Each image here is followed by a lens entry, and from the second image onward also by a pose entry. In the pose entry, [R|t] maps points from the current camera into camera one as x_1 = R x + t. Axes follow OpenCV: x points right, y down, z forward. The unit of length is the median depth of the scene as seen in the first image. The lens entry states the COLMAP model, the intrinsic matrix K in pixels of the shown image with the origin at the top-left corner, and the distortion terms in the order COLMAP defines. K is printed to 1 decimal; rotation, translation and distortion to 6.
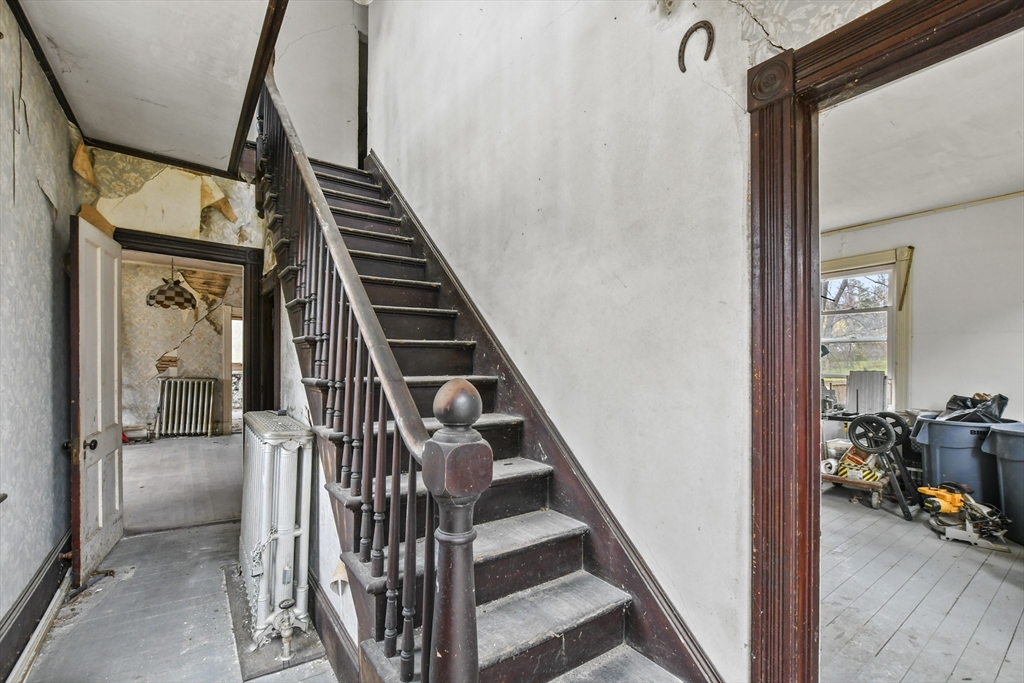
lens RADIAL K [[450.5, 0, 521.1], [0, 450.5, 356.8], [0, 0, 1]] dist [0.004588, 0.000717]
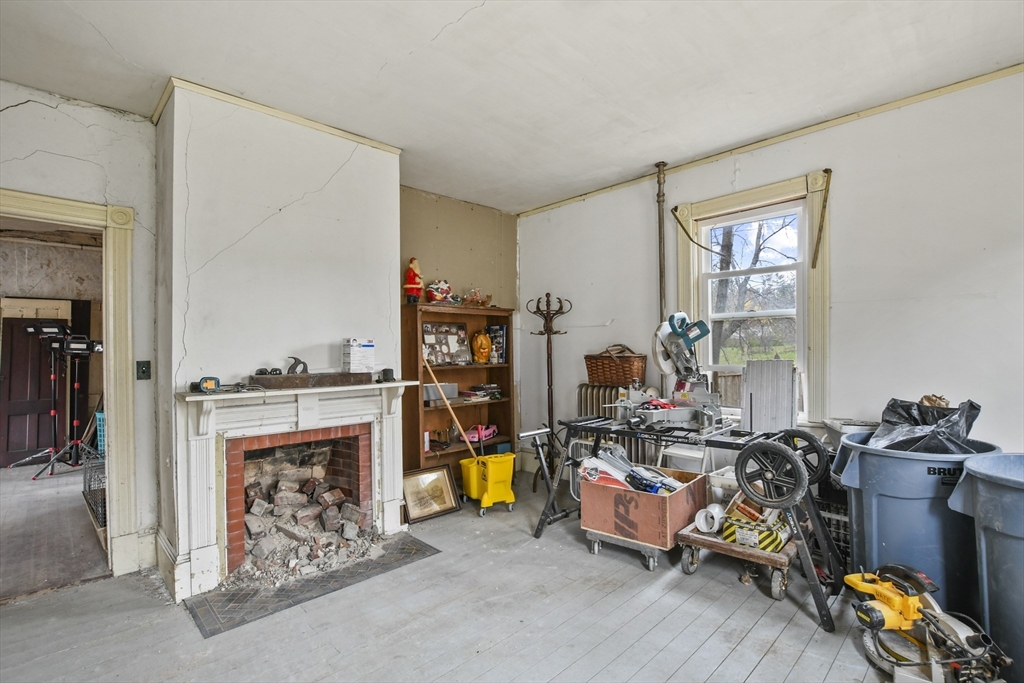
lens RADIAL K [[486.3, 0, 511.6], [0, 486.3, 344.6], [0, 0, 1]] dist [-0.015832, 0.001105]
pose [[0.990065, -0.007546, 0.140405, 0.366471], [0.007329, 0.999971, 0.002062, 0.006346], [-0.140417, -0.001013, 0.990092, 0.441070]]
